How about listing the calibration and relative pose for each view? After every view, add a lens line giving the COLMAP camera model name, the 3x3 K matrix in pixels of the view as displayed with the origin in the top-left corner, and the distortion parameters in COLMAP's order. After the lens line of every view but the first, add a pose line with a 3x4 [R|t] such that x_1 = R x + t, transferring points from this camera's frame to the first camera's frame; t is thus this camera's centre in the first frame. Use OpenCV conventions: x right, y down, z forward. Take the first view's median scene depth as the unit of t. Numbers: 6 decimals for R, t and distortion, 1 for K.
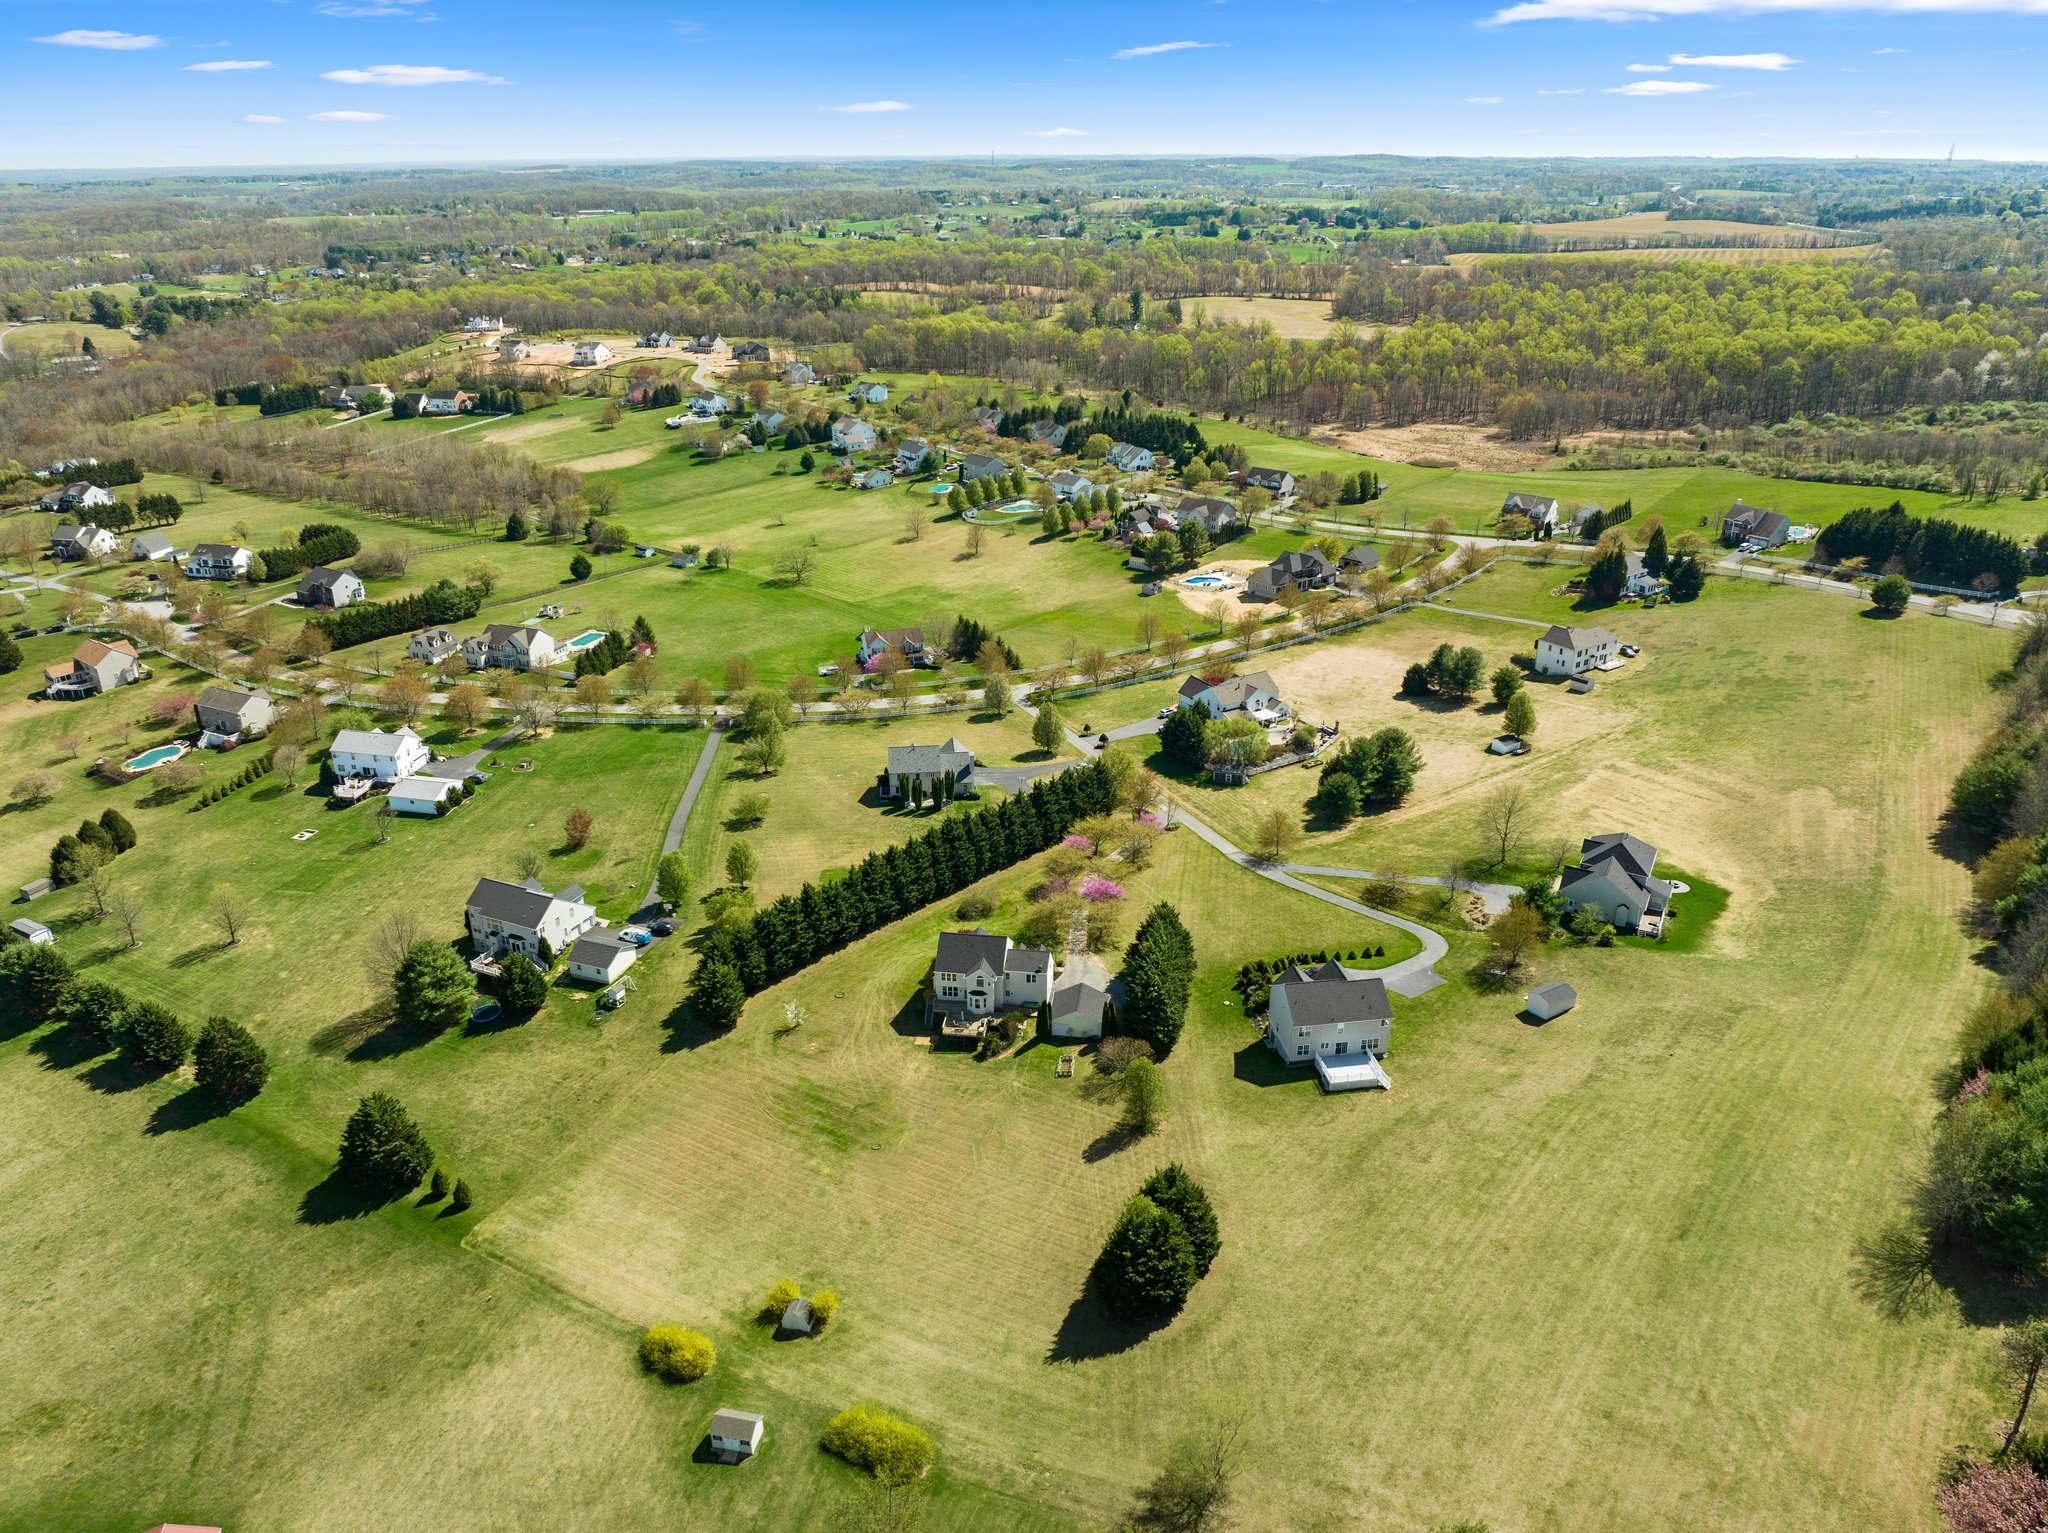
lens RADIAL K [[1459.9, 0, 1017.8], [0, 1459.9, 770.9], [0, 0, 1]] dist [-0.049949, 0.023637]
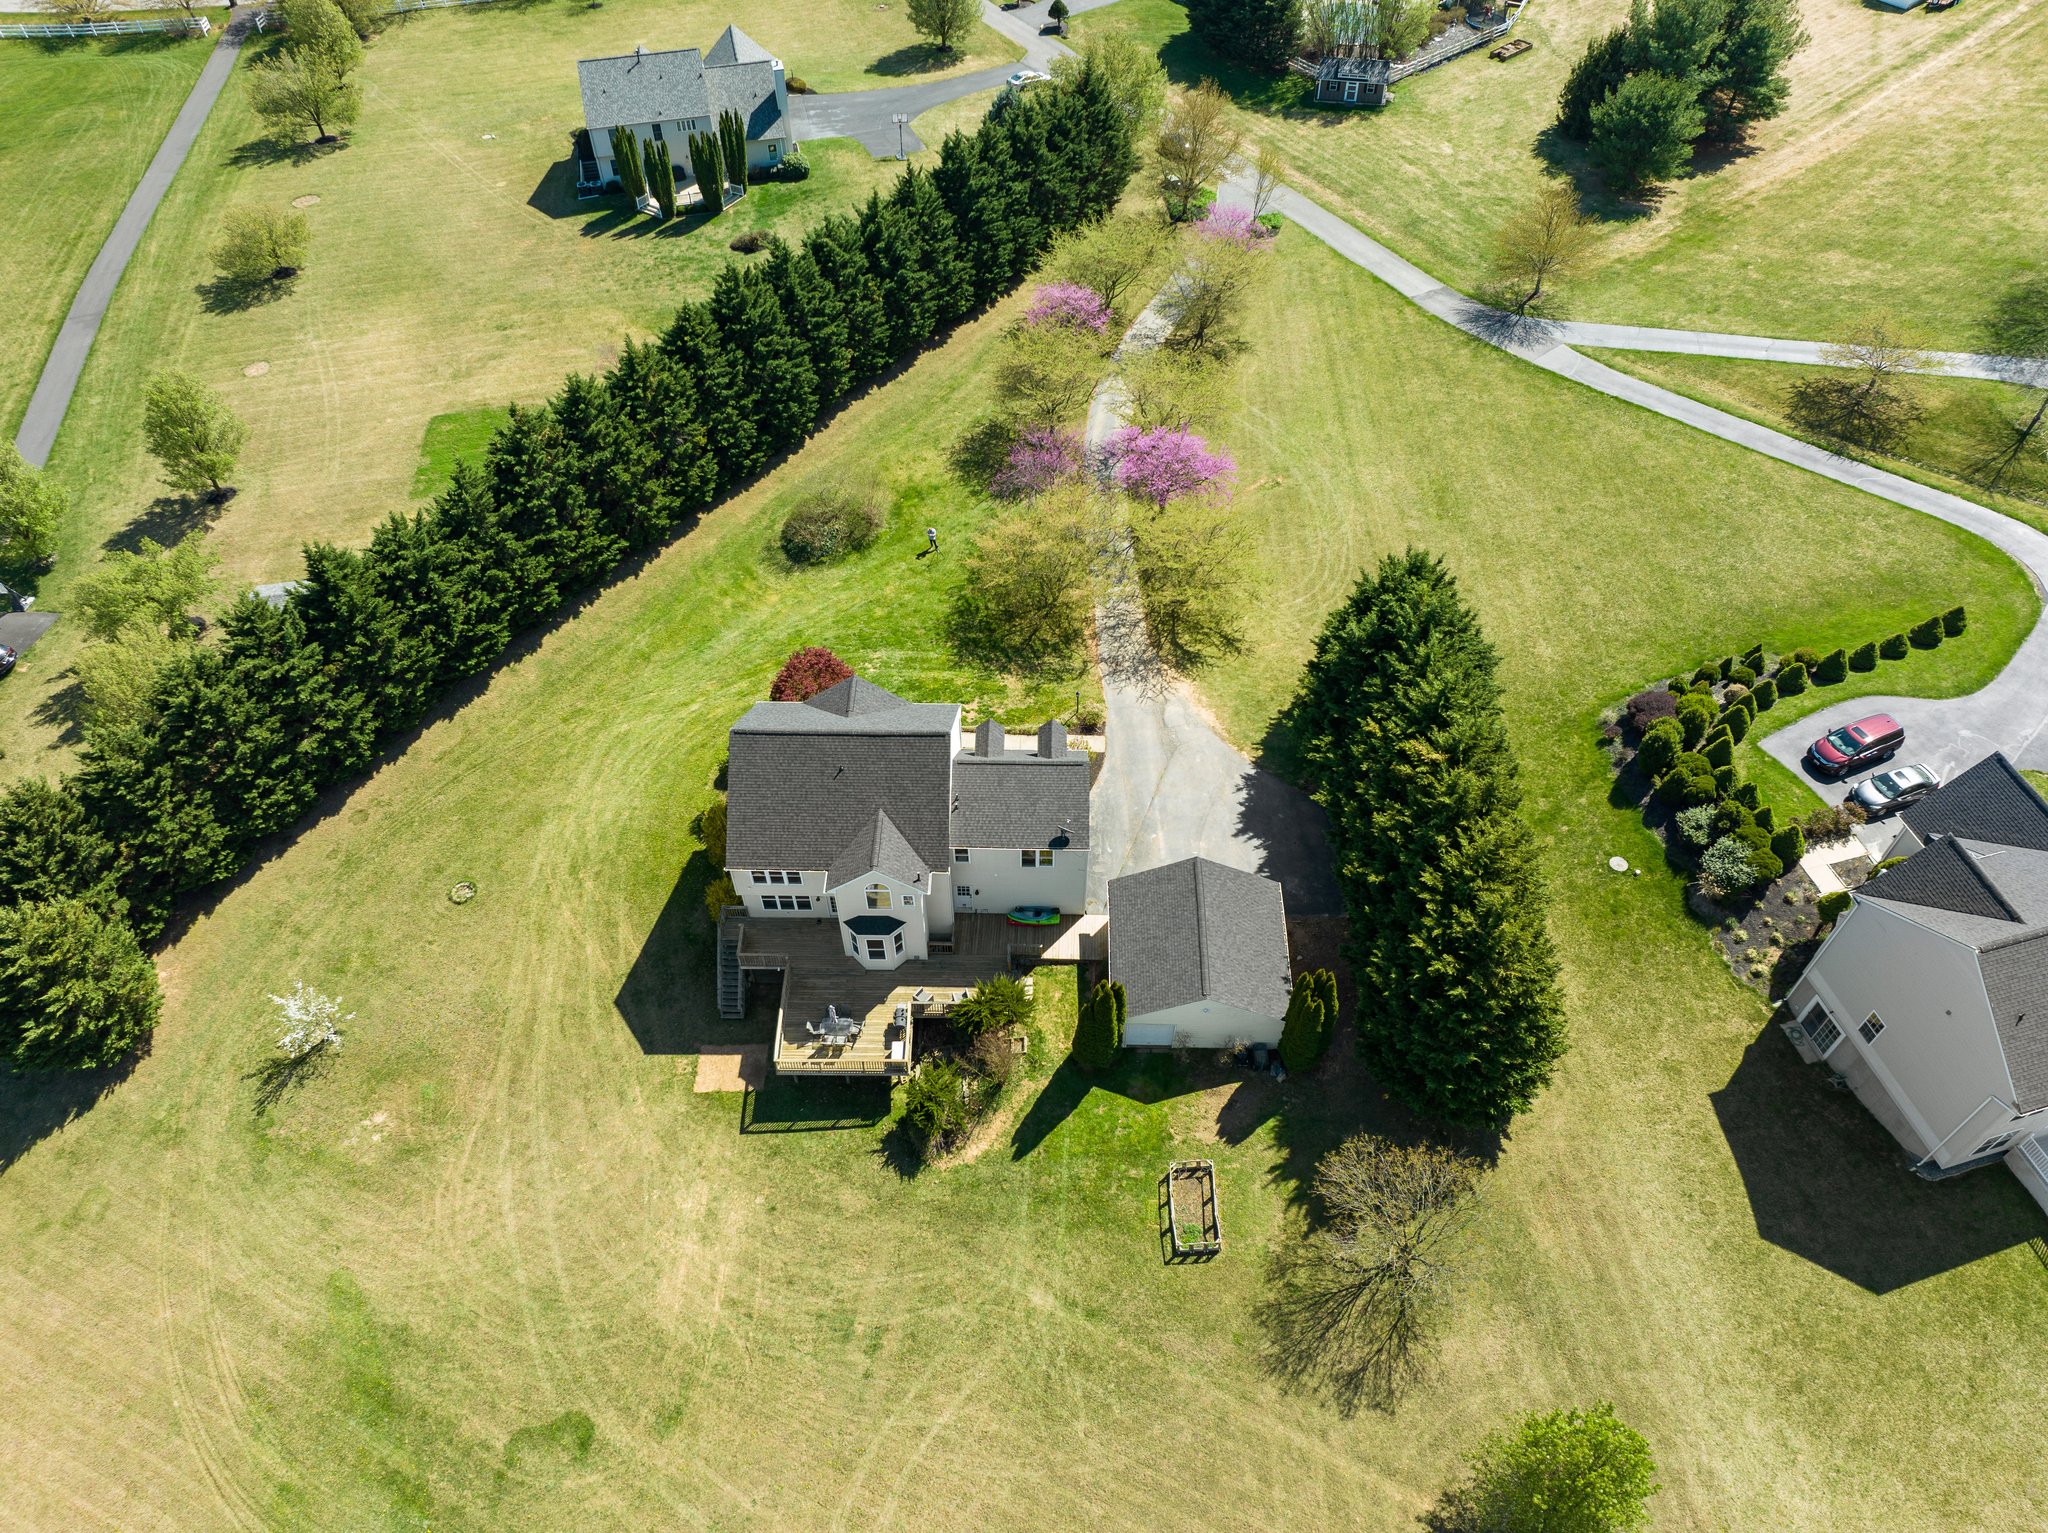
lens RADIAL K [[1459.9, 0, 1014.1], [0, 1459.9, 755.5], [0, 0, 1]] dist [-0.049949, 0.023637]
pose [[0.993111, -0.091736, 0.072910, -0.014199], [0.050696, 0.897312, 0.438476, -0.014295], [-0.105647, -0.431759, 0.895781, 0.612406]]
